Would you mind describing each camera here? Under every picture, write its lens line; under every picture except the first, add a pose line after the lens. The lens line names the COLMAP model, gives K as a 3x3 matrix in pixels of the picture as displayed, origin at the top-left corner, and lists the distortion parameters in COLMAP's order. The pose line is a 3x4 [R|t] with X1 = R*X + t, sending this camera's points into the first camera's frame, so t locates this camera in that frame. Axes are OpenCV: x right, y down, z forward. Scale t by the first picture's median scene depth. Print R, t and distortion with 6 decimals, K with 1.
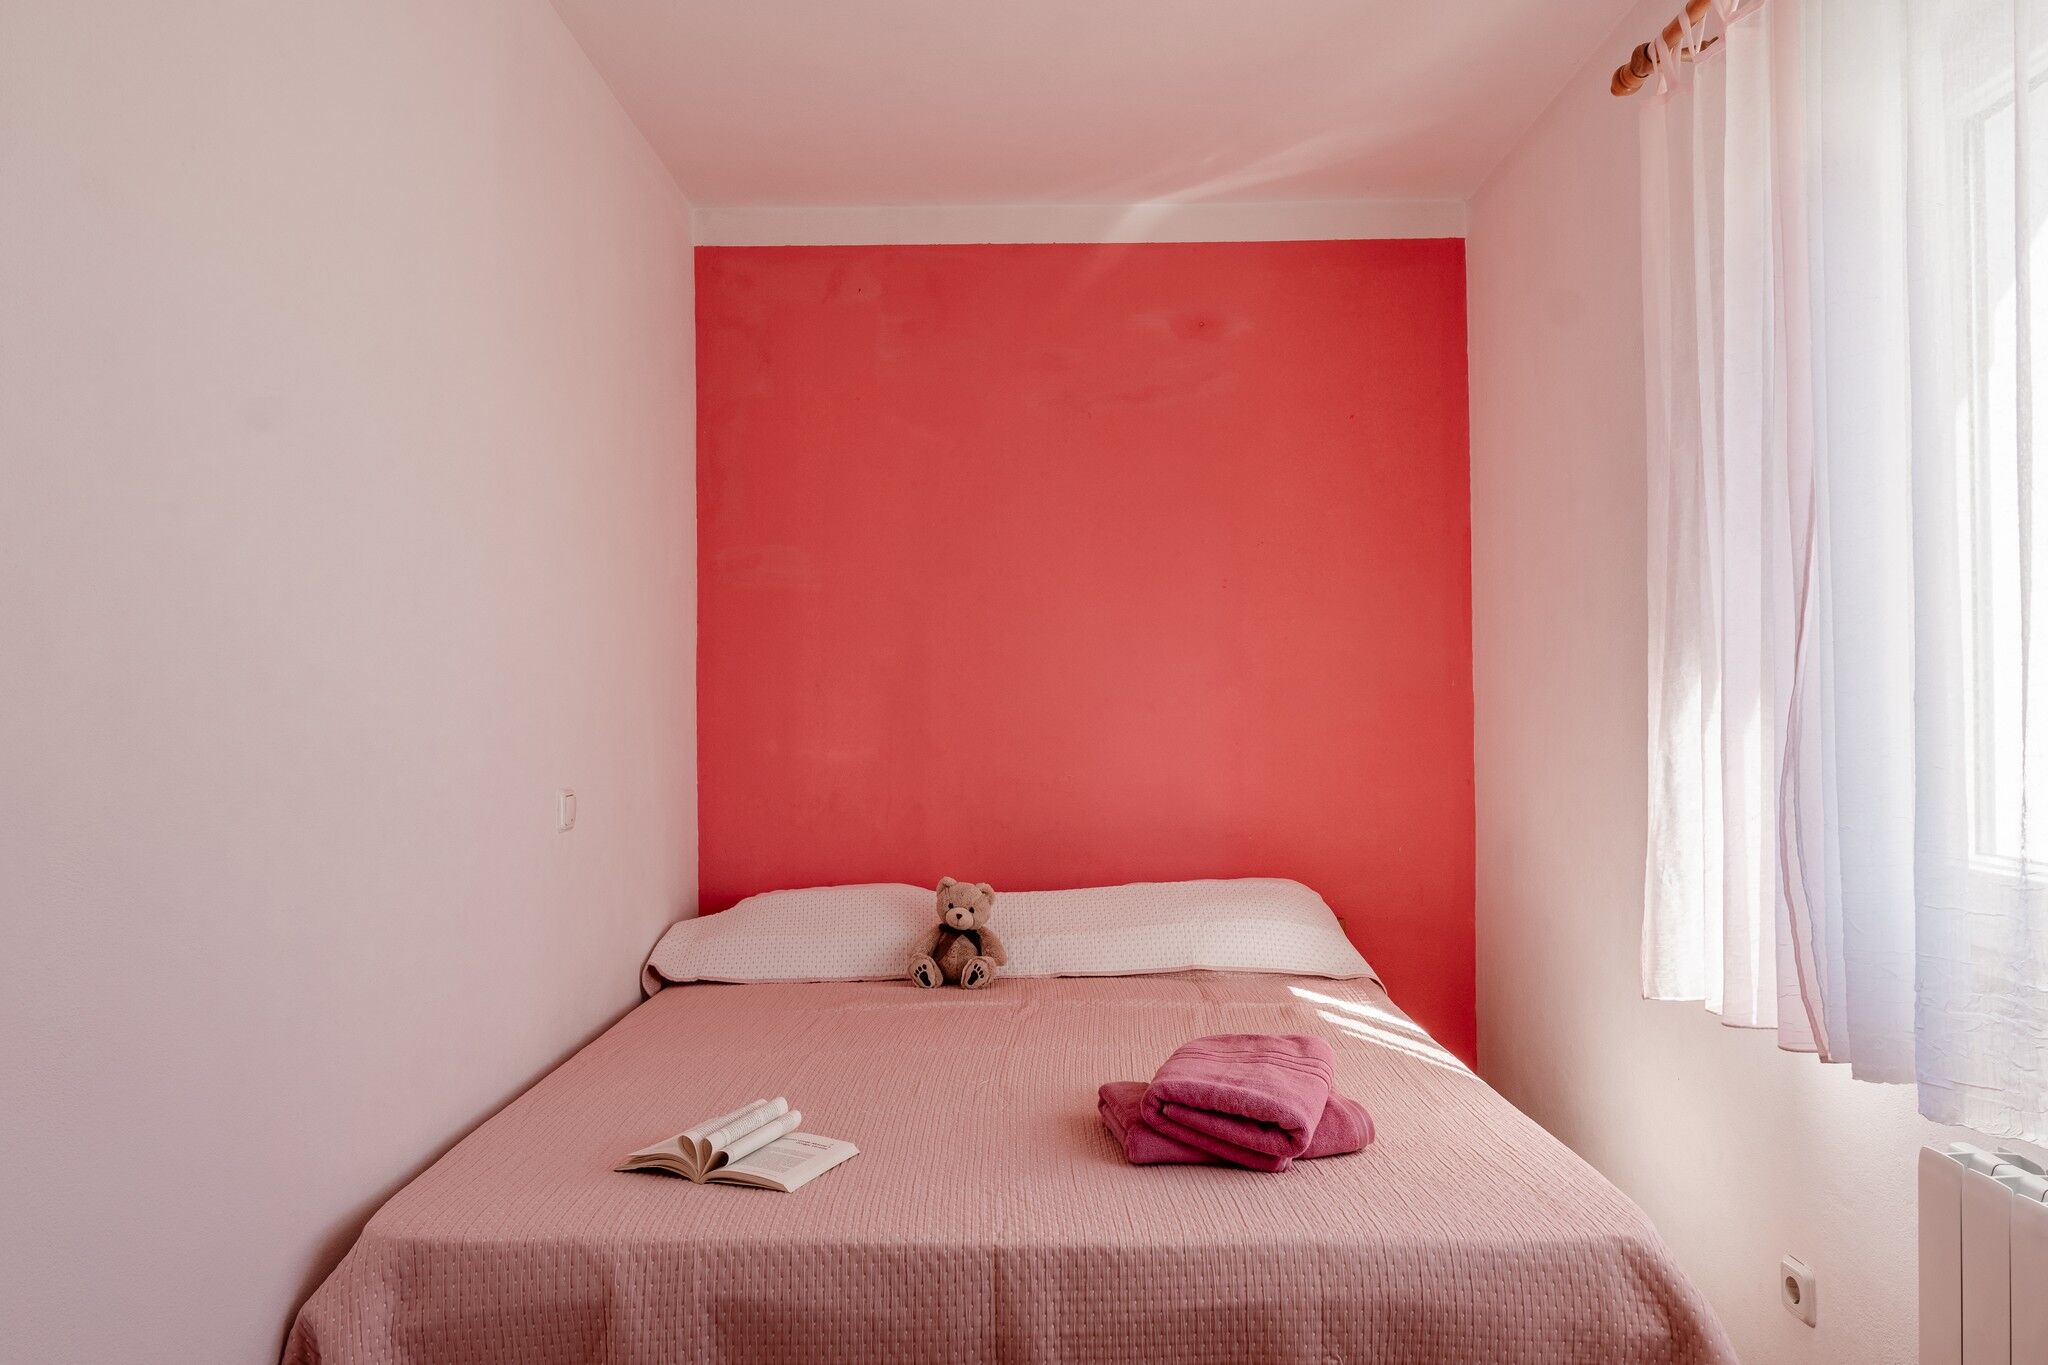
lens RADIAL K [[1430.9, 0, 1022.0], [0, 1430.9, 682.3], [0, 0, 1]] dist [0.000753, 0.000631]
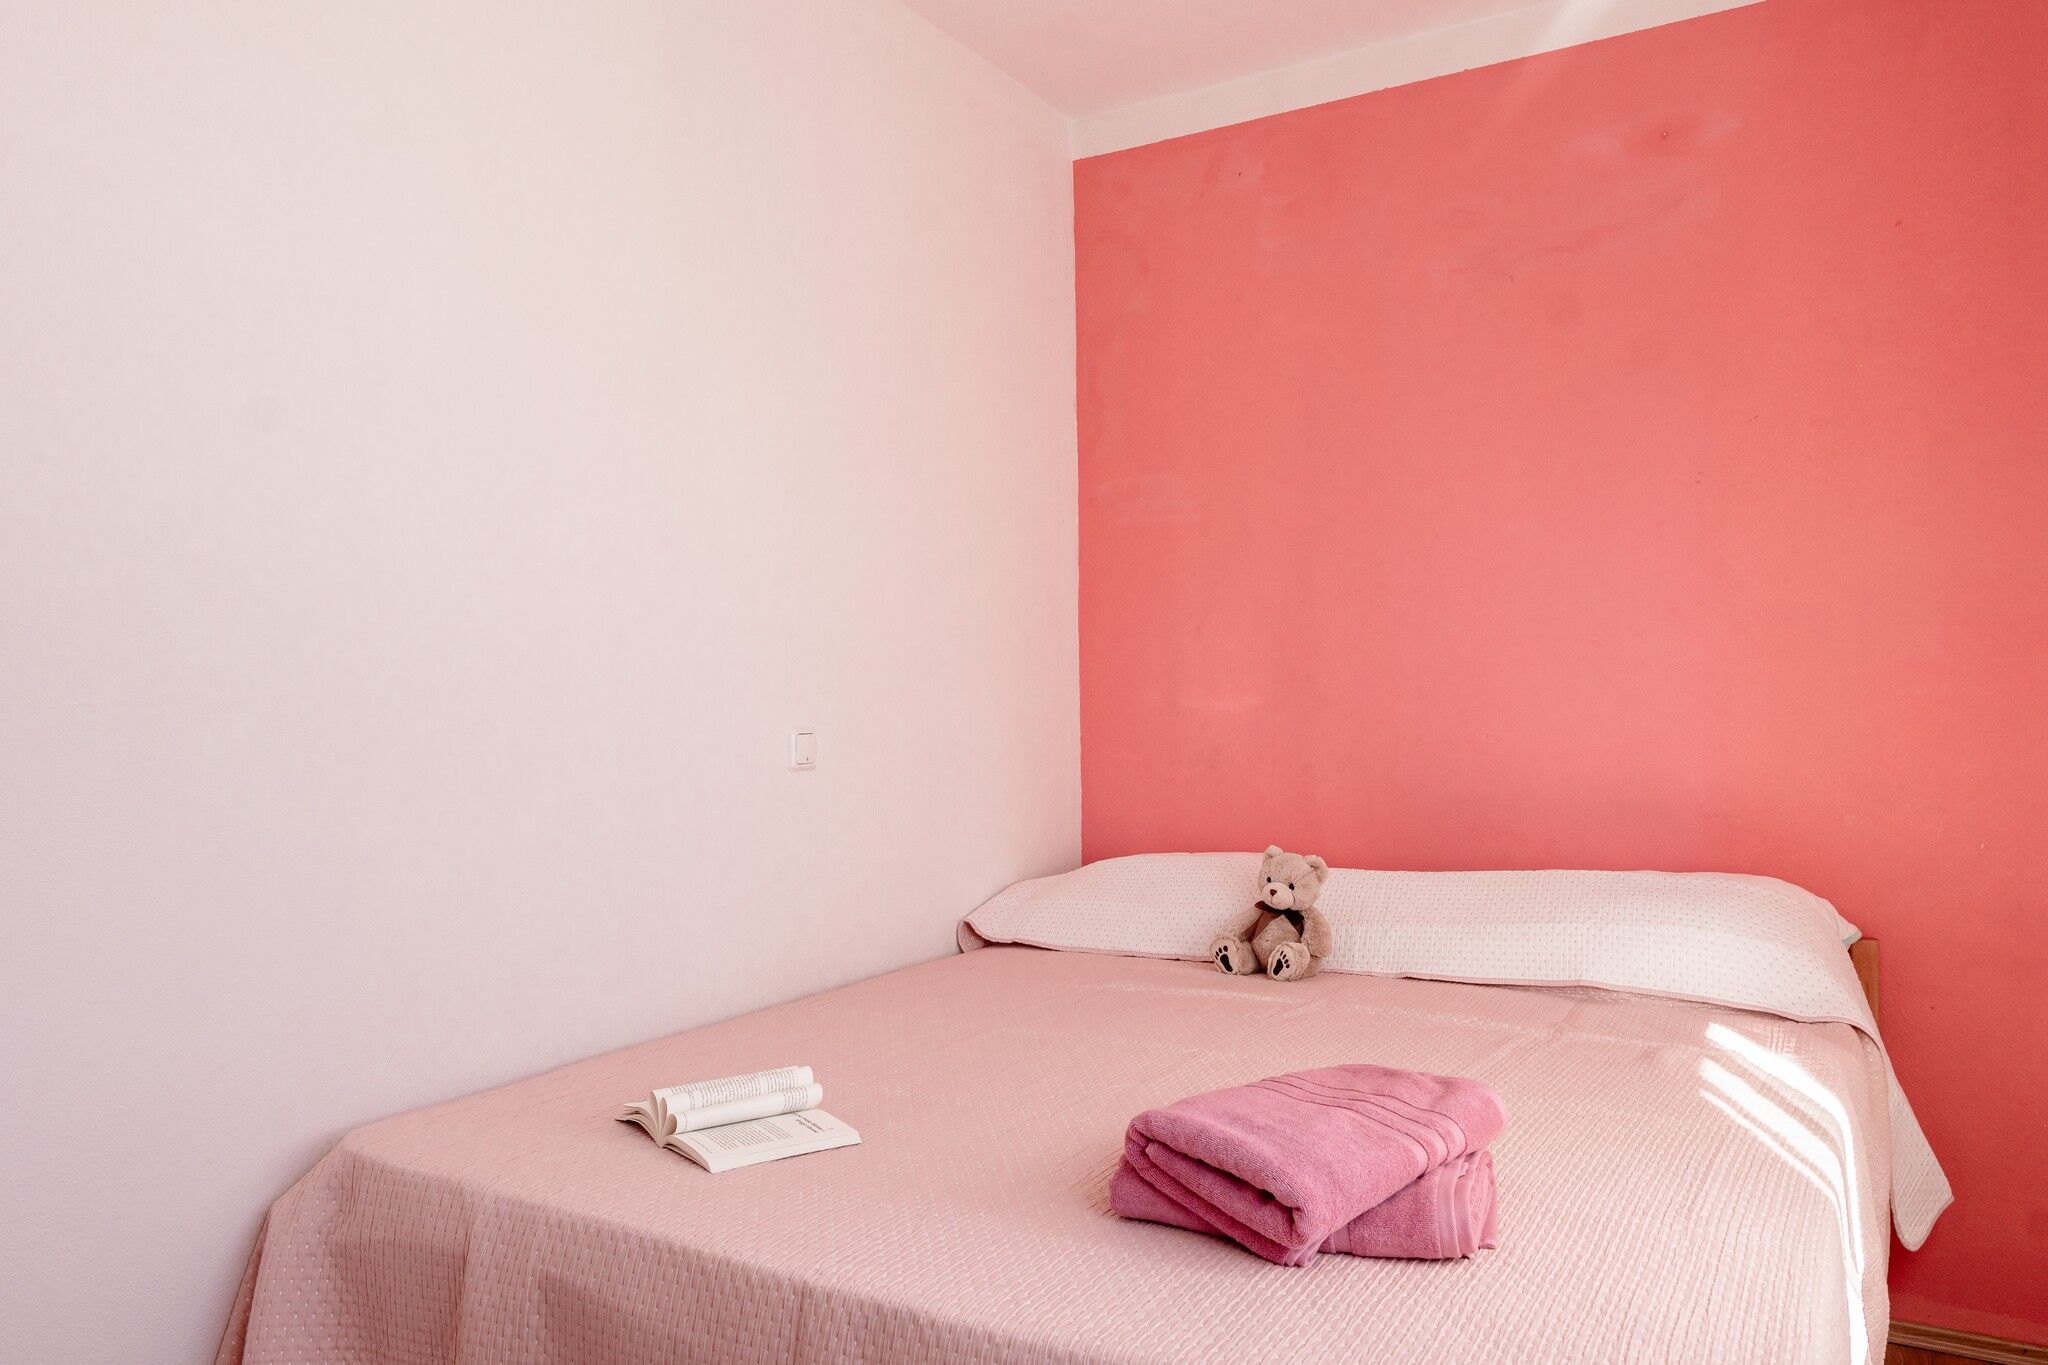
lens RADIAL K [[1430.9, 0, 1022.0], [0, 1430.9, 682.3], [0, 0, 1]] dist [0.000753, 0.000631]
pose [[0.858312, -0.006262, -0.513089, 0.265024], [0.011912, 0.999899, 0.007722, 0.033458], [0.512989, -0.012740, 0.858301, 0.214631]]
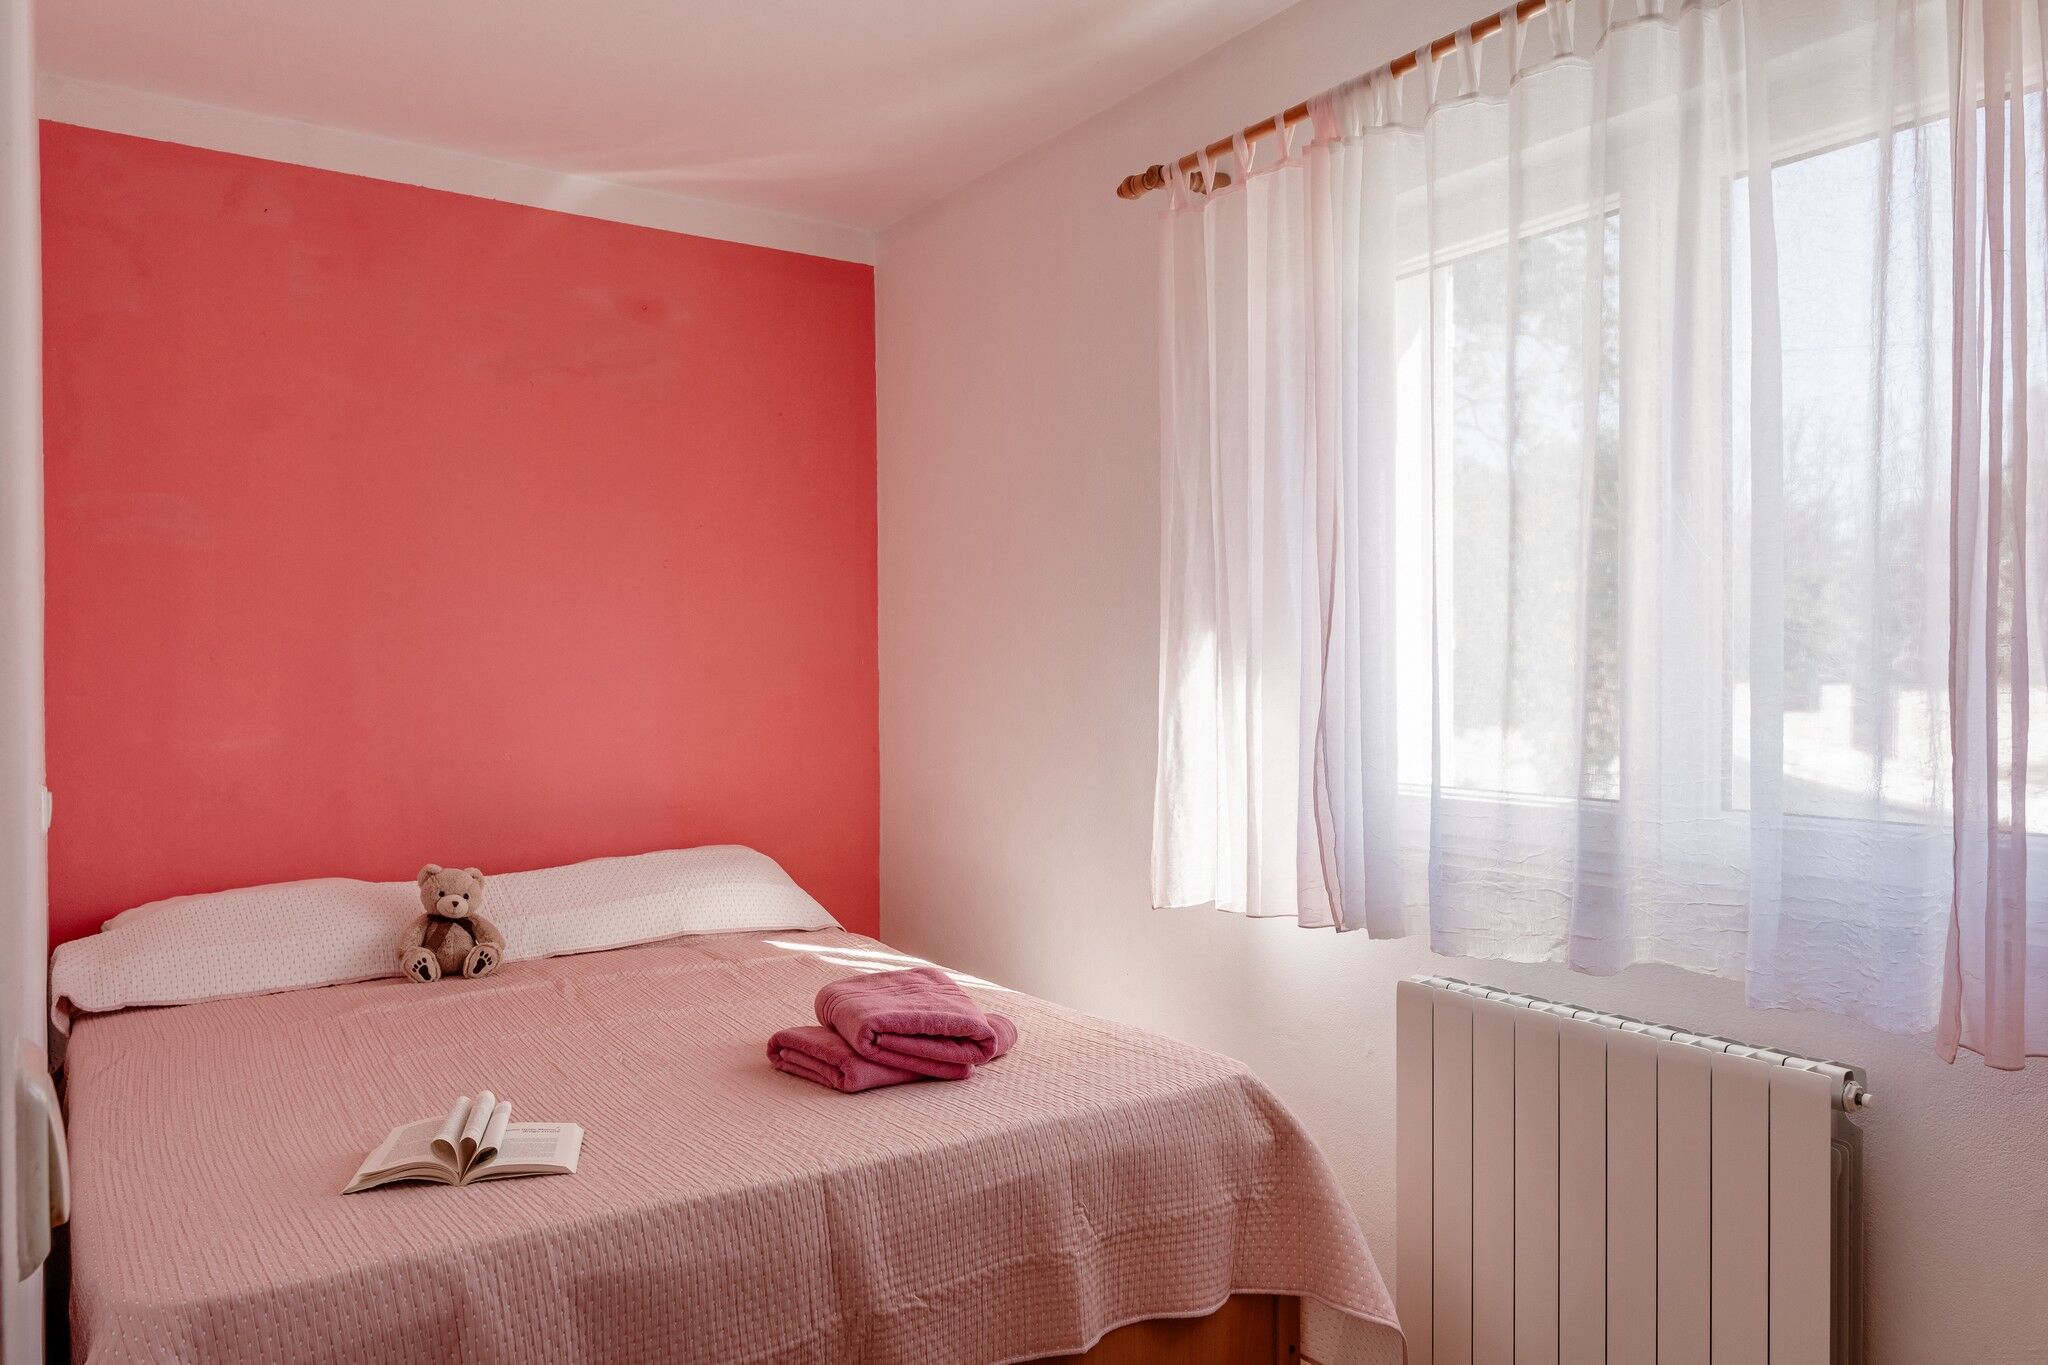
lens RADIAL K [[1423.2, 0, 1021.8], [0, 1423.2, 688.2], [0, 0, 1]] dist [-0.001005, -0.003749]
pose [[0.820547, -0.002322, 0.571574, -0.280695], [-0.008692, 0.999825, 0.016539, 0.001644], [-0.571513, -0.018540, 0.820384, 0.014077]]
